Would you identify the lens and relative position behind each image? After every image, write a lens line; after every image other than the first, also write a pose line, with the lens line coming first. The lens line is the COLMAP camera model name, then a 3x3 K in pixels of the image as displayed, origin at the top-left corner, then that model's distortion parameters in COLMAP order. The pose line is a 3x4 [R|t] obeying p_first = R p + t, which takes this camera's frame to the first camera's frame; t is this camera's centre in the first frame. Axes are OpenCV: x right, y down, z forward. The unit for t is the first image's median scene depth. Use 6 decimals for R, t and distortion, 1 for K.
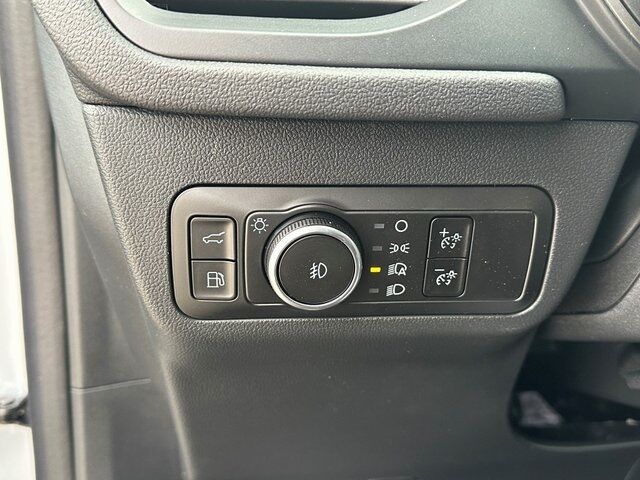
lens RADIAL K [[661.1, 0, 320.0], [0, 661.1, 240.0], [0, 0, 1]] dist [0.123848, -0.008335]
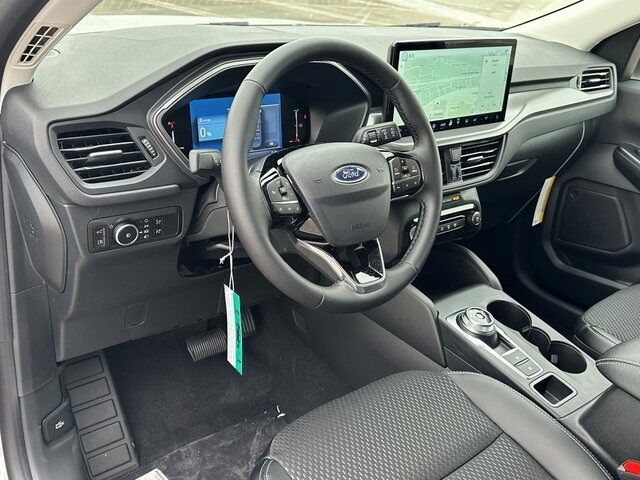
lens RADIAL K [[661.1, 0, 320.0], [0, 661.1, 240.0], [0, 0, 1]] dist [0.123848, -0.008335]
pose [[0.854159, -0.175550, 0.489484, -0.955908], [0.118039, 0.982177, 0.146270, -0.365251], [-0.506438, -0.067160, 0.859657, -2.950469]]
